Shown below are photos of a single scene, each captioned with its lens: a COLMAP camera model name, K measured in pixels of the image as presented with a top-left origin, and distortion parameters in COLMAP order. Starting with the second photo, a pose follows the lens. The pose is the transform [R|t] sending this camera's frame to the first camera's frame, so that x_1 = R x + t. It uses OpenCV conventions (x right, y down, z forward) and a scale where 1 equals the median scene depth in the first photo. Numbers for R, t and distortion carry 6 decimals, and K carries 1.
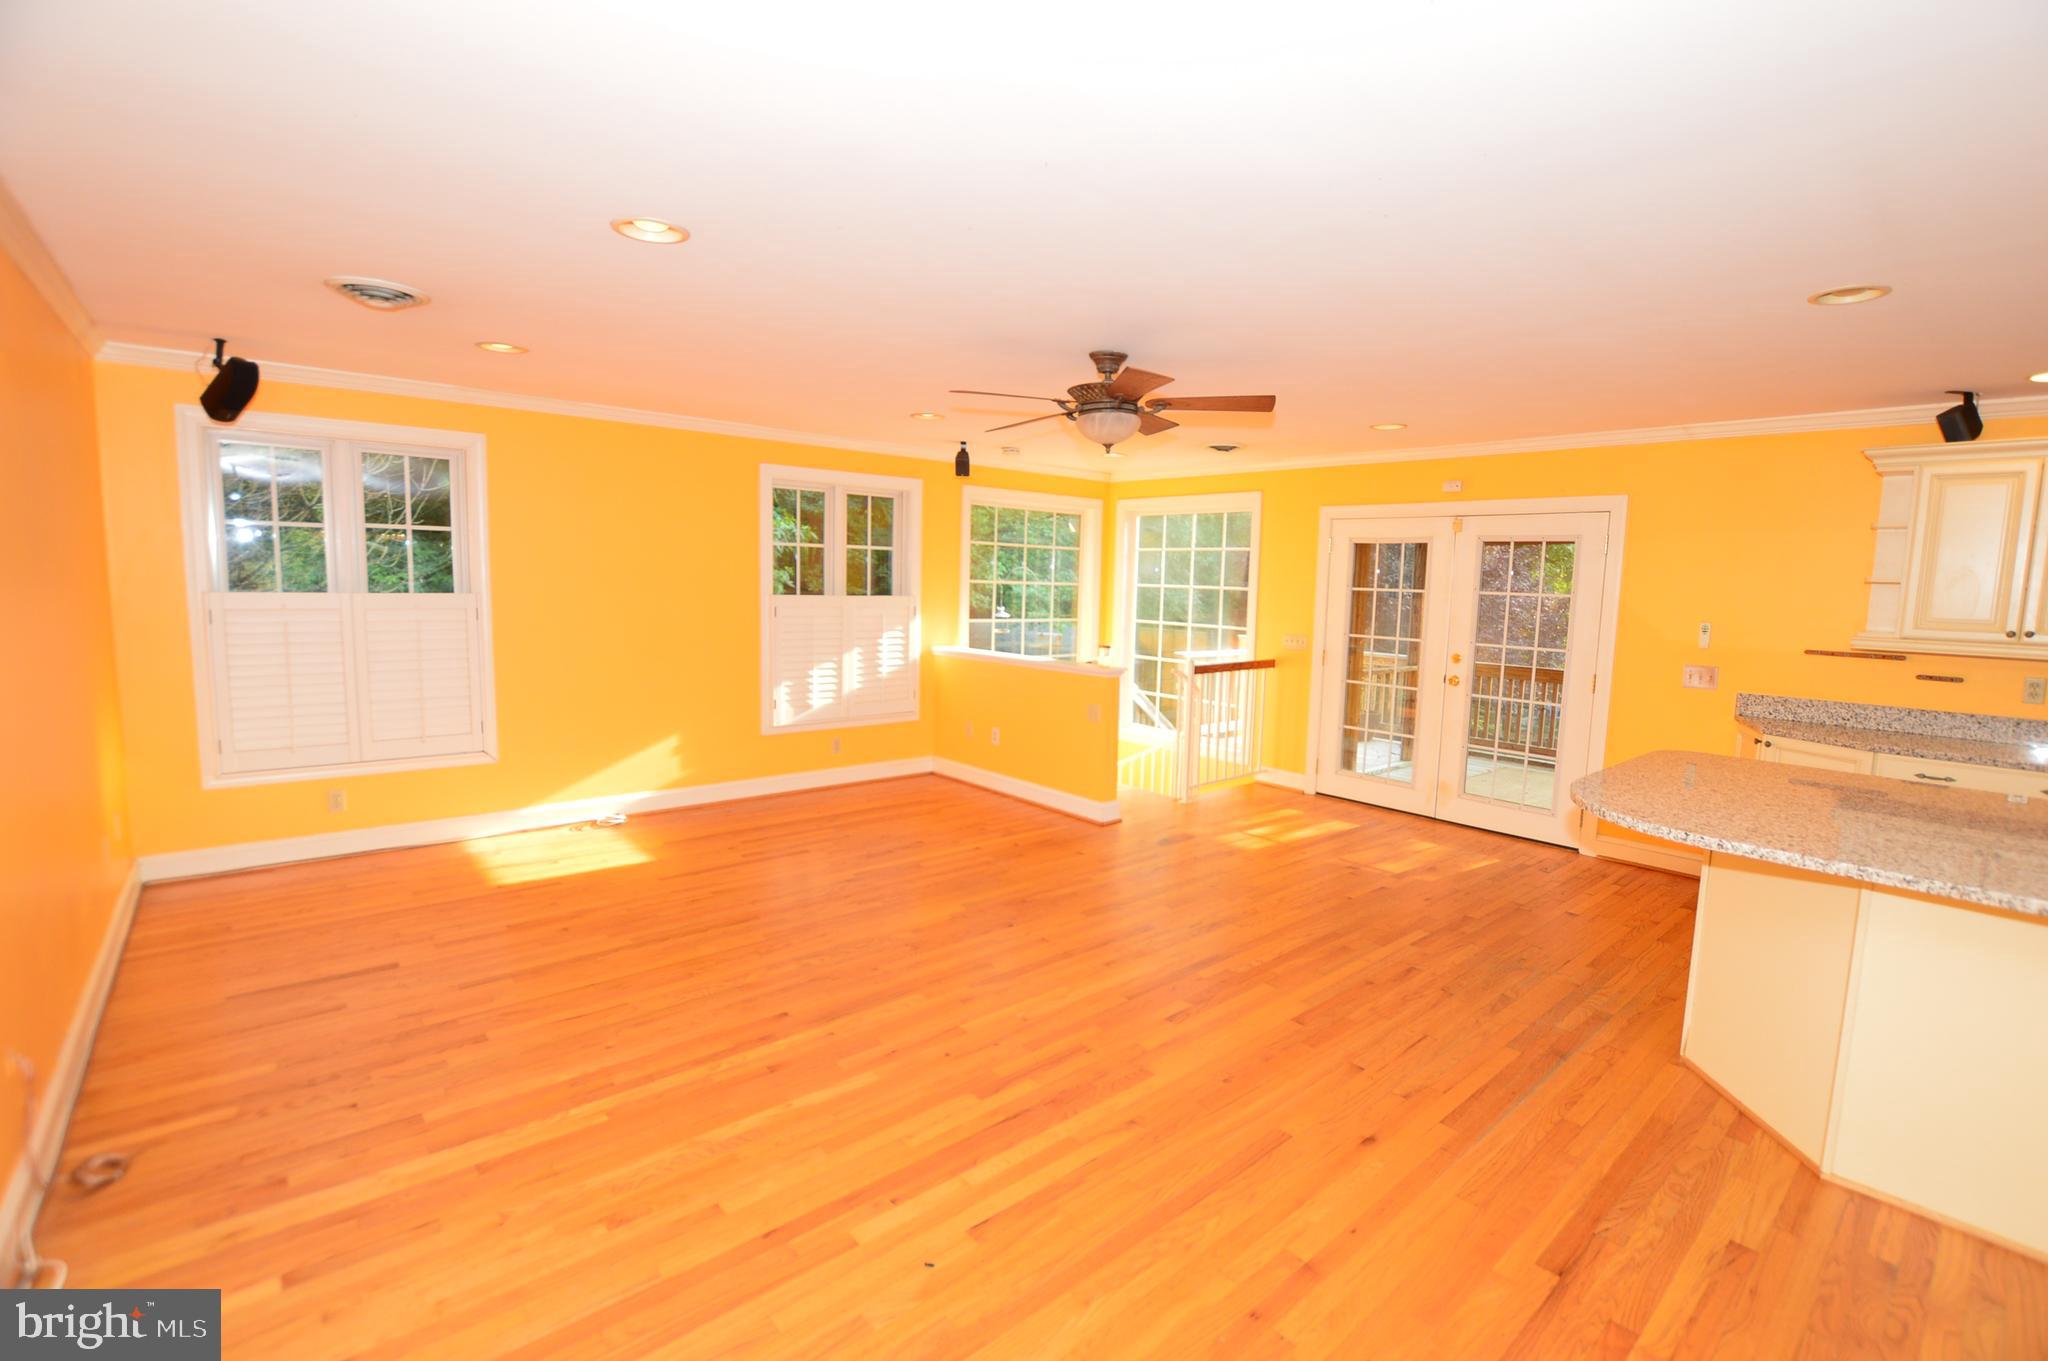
lens RADIAL K [[913.5, 0, 1044.4], [0, 913.5, 676.3], [0, 0, 1]] dist [-0.029634, 0.001545]
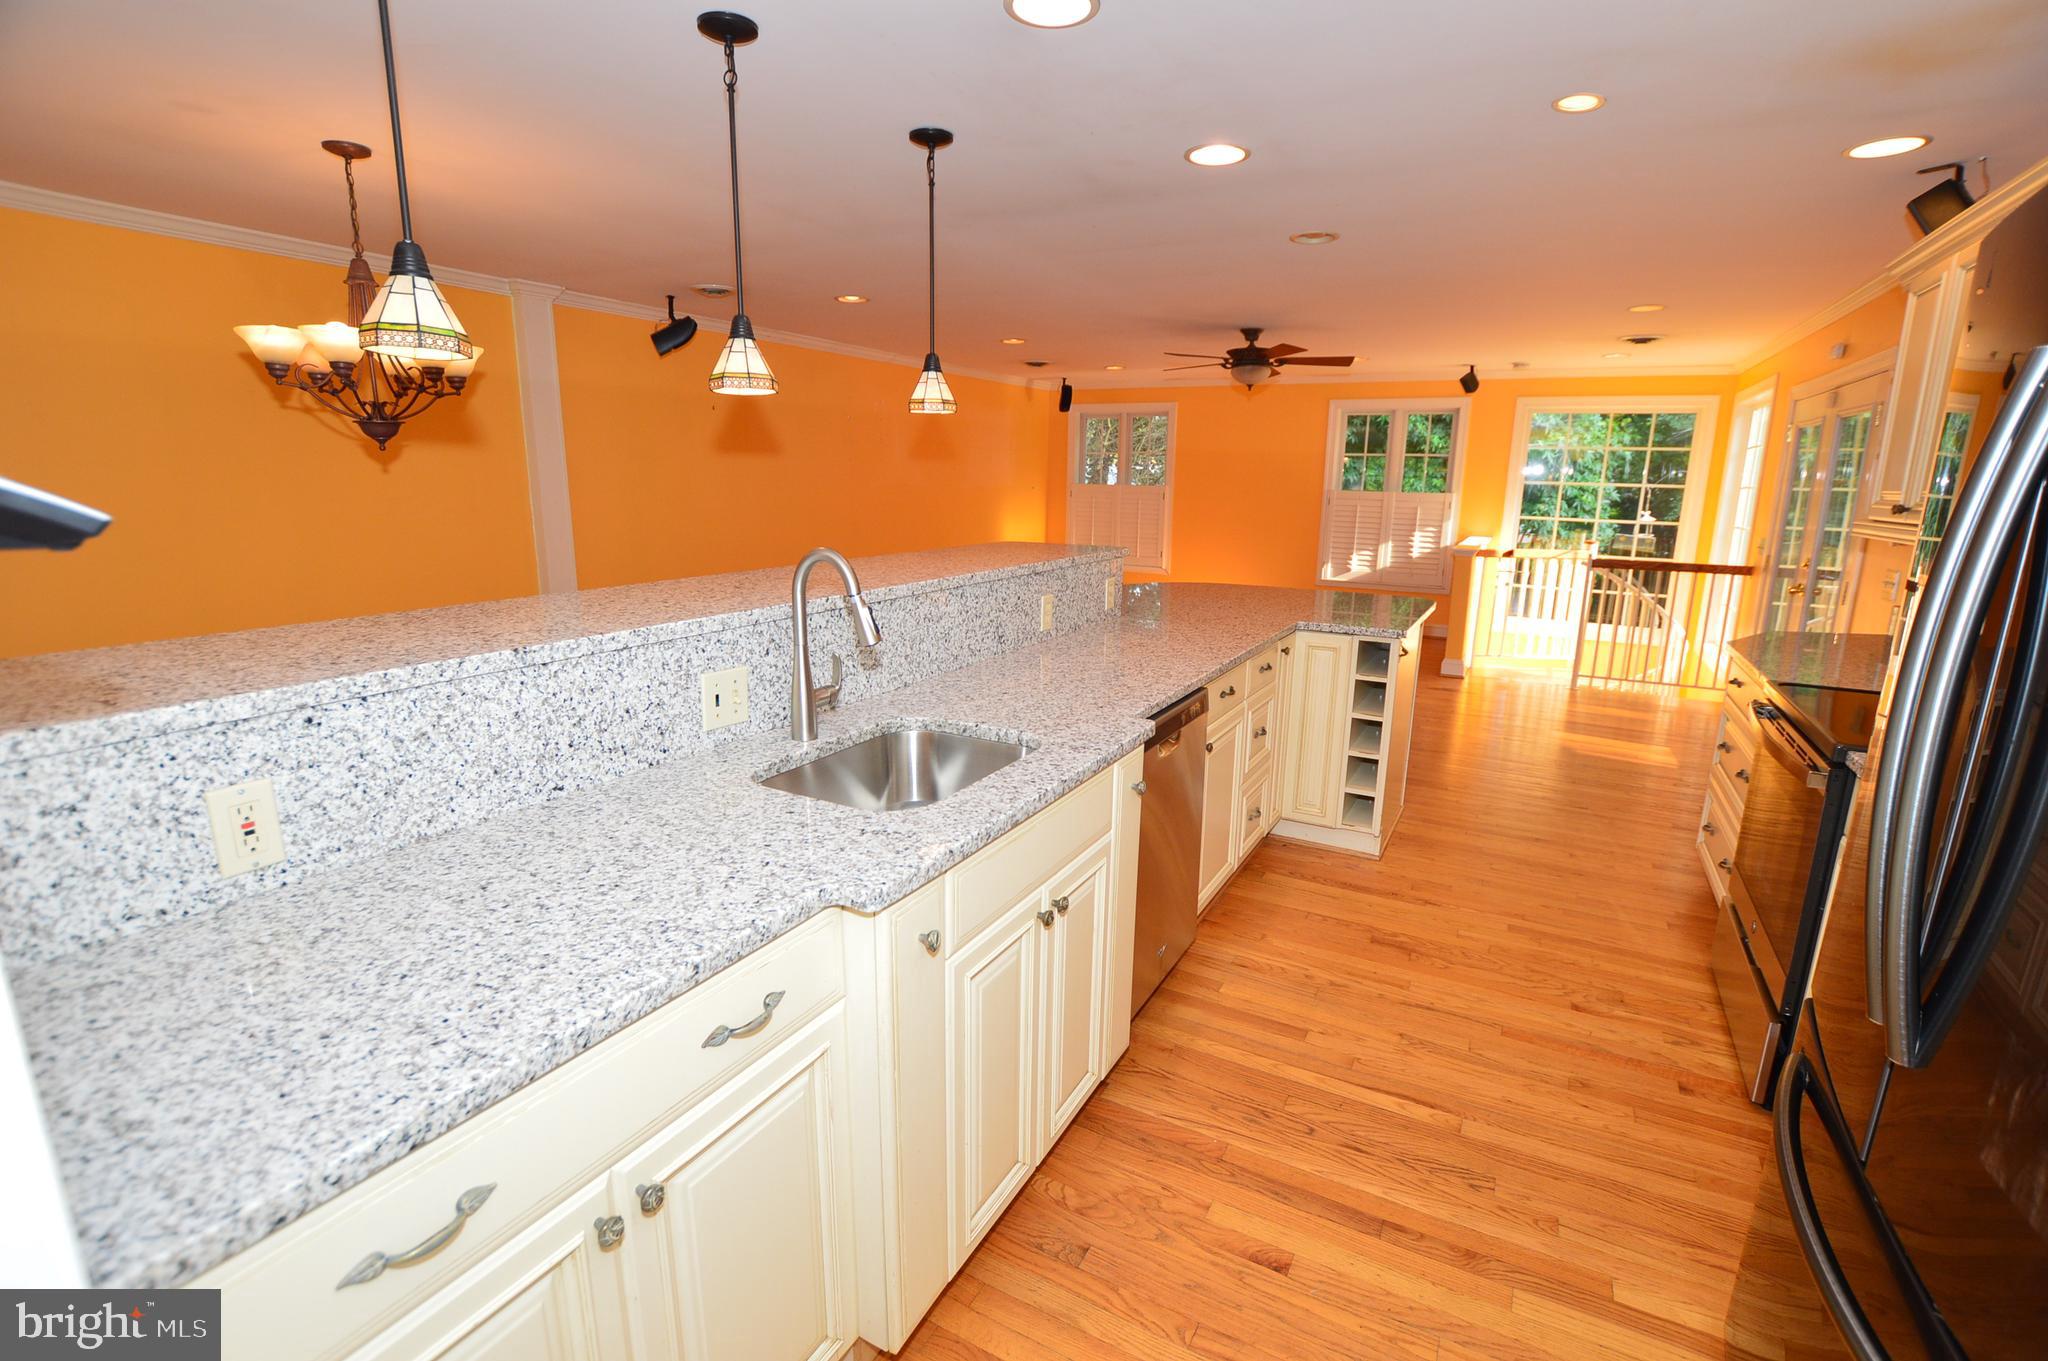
lens RADIAL K [[913.5, 0, 1048.7], [0, 913.5, 675.0], [0, 0, 1]] dist [-0.029634, 0.001545]
pose [[0.343990, 0.179645, -0.921628, 1.347109], [-0.106331, 0.982667, 0.151855, 0.041136], [0.932933, 0.045761, 0.357130, 0.091122]]
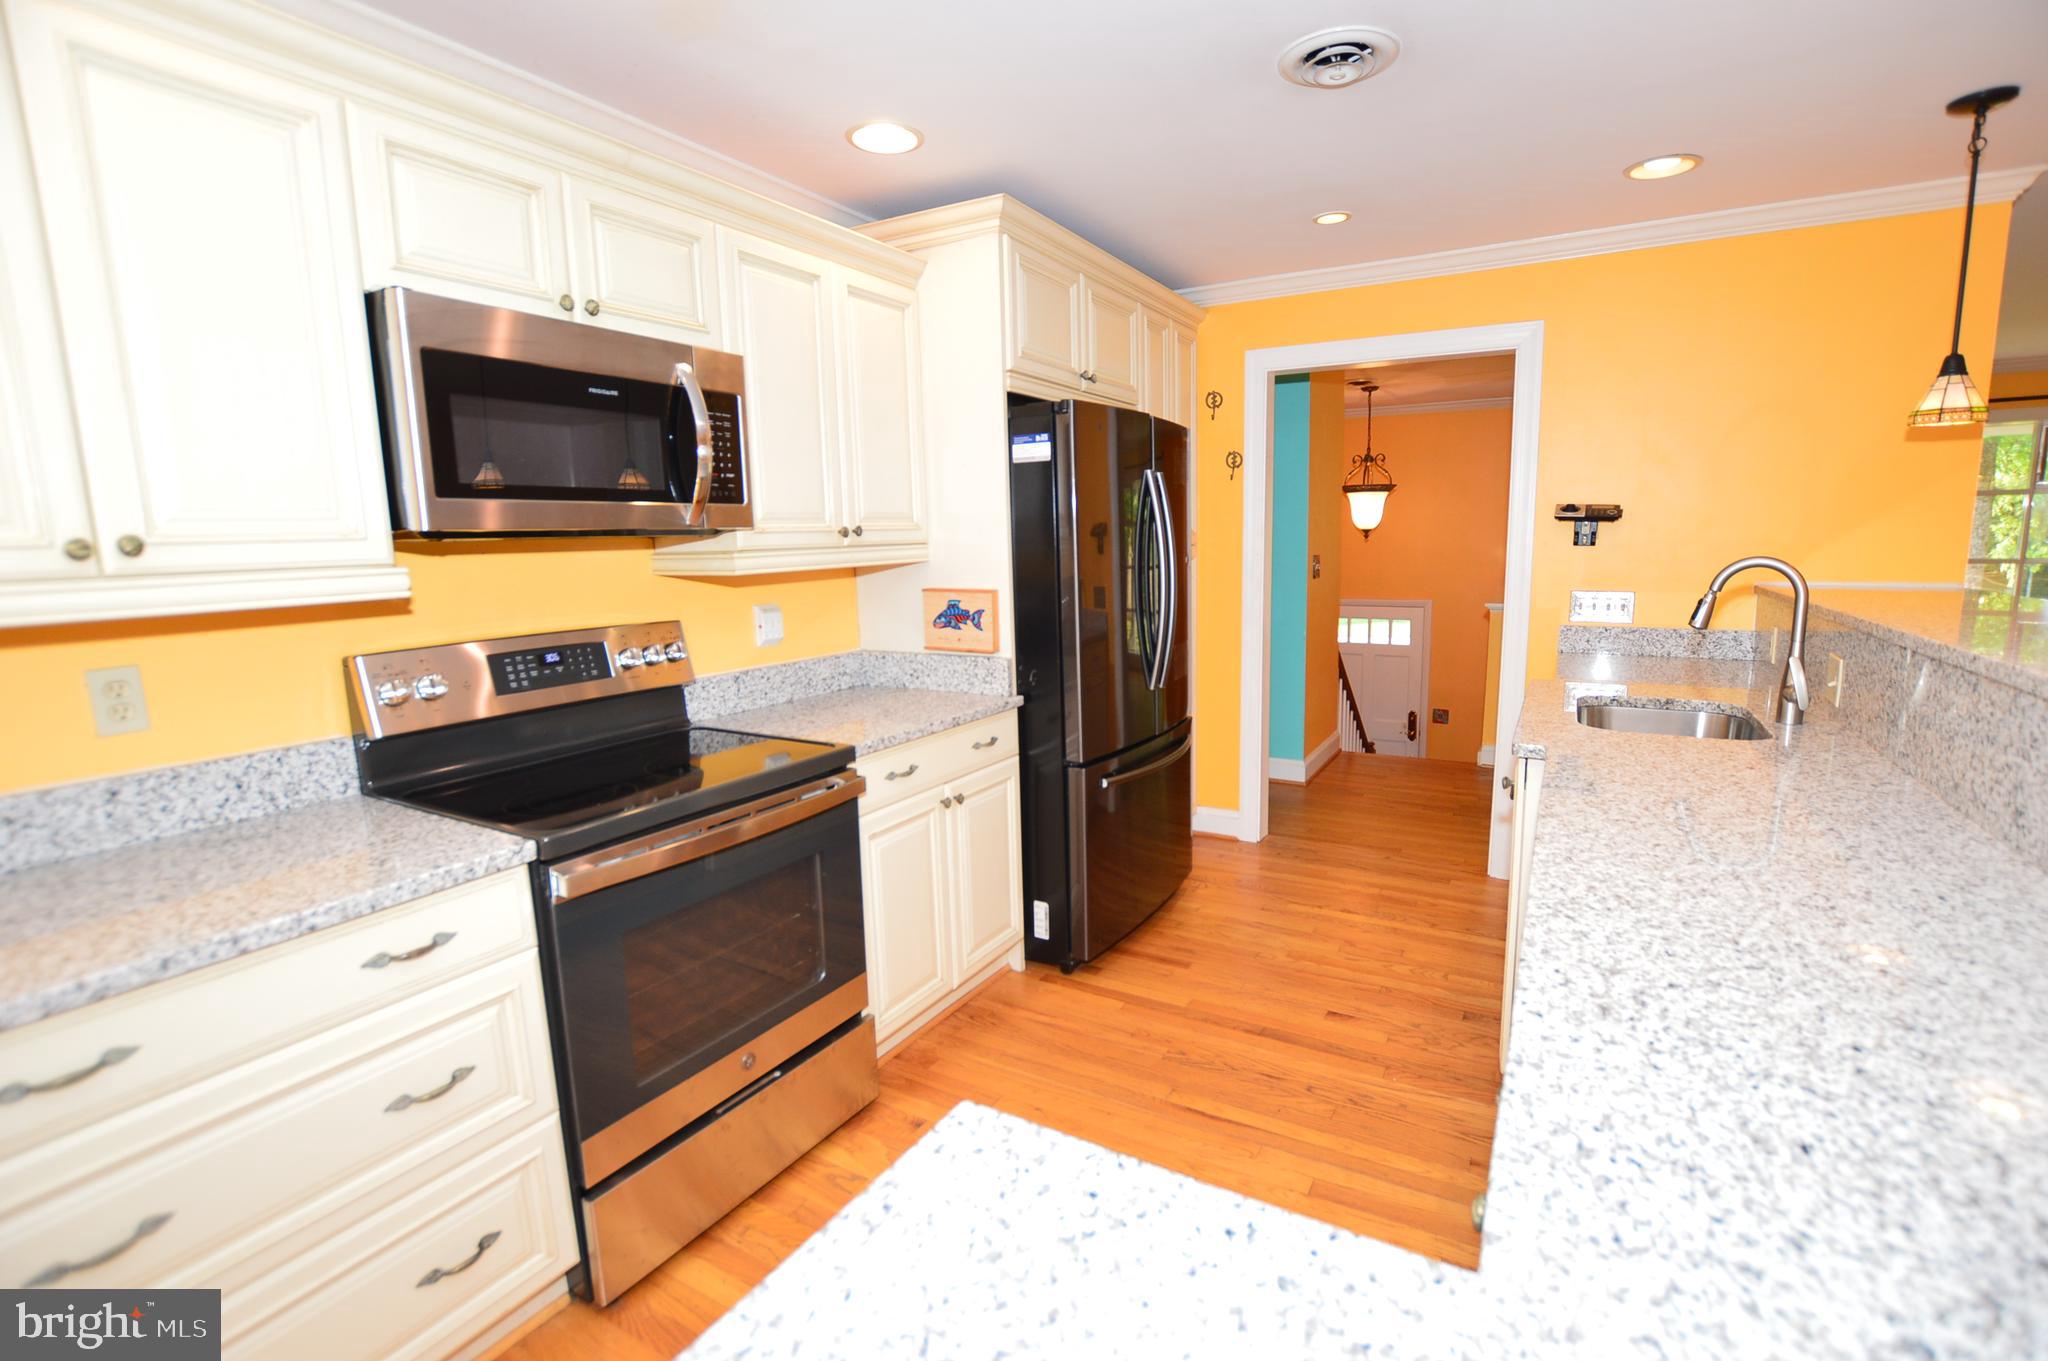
lens RADIAL K [[913.5, 0, 1059.0], [0, 913.5, 685.1], [0, 0, 1]] dist [-0.029634, 0.001545]
pose [[-0.327446, -0.173124, 0.928874, 0.578998], [0.110849, 0.969244, 0.219725, -0.026821], [-0.938345, 0.174913, -0.298185, 0.667135]]
